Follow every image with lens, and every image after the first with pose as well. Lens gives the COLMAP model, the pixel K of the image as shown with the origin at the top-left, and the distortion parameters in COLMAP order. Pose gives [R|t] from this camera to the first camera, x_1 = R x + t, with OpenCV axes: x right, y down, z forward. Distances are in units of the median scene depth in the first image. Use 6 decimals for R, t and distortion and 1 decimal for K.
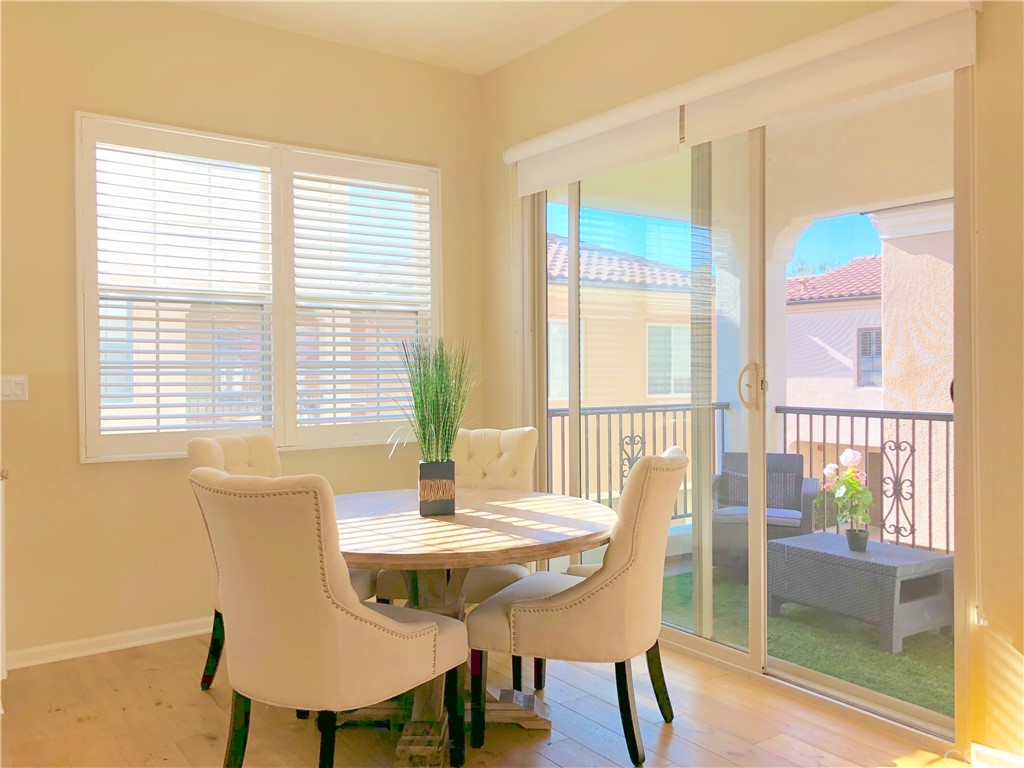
lens RADIAL K [[846.1, 0, 509.5], [0, 846.1, 379.4], [0, 0, 1]] dist [0.059393, -0.012934]
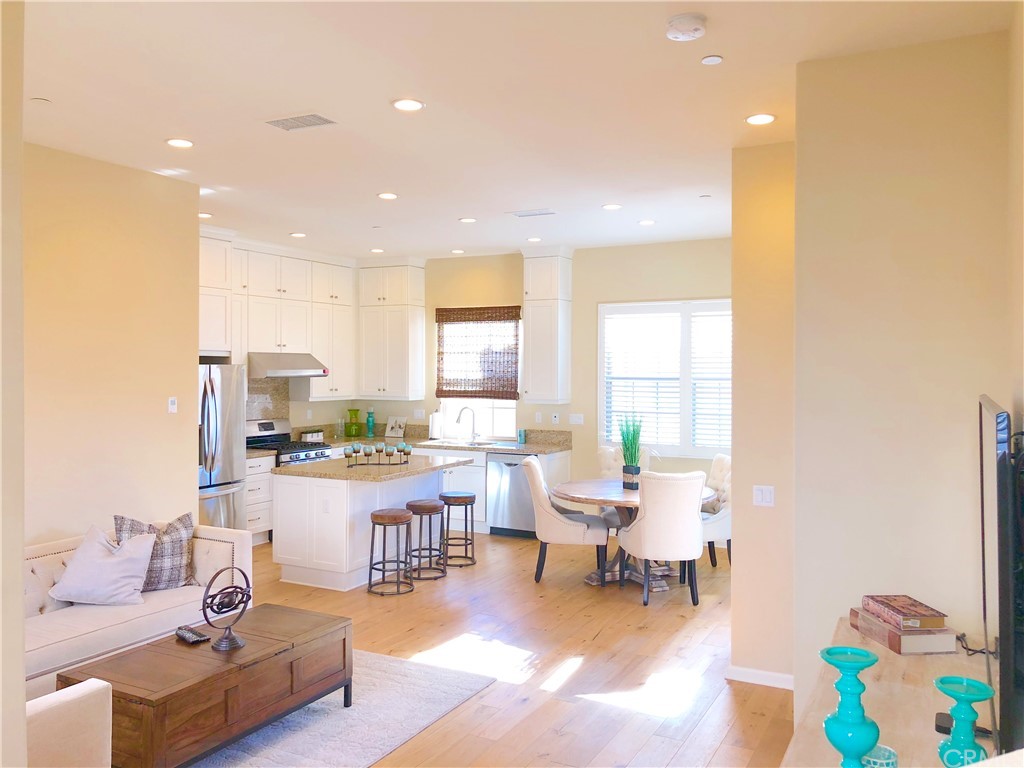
lens RADIAL K [[846.1, 0, 509.5], [0, 846.1, 379.4], [0, 0, 1]] dist [0.059393, -0.012934]
pose [[0.444435, 0.015000, -0.895686, 1.311877], [-0.018340, 0.999803, 0.007643, -0.104833], [0.895624, 0.013030, 0.444622, -0.222226]]
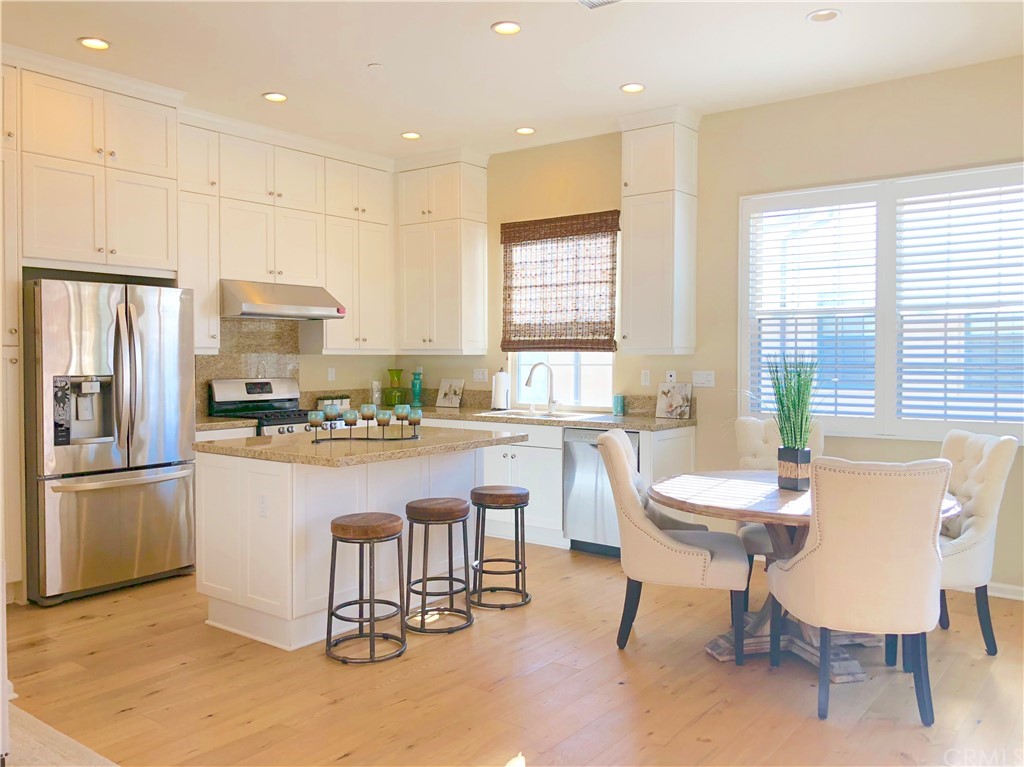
lens RADIAL K [[846.1, 0, 509.5], [0, 846.1, 378.9], [0, 0, 1]] dist [0.059393, -0.012934]
pose [[0.283759, 0.027019, -0.958515, 0.730206], [-0.018103, 0.999576, 0.022818, -0.018865], [0.958725, 0.010878, 0.284128, 0.172911]]
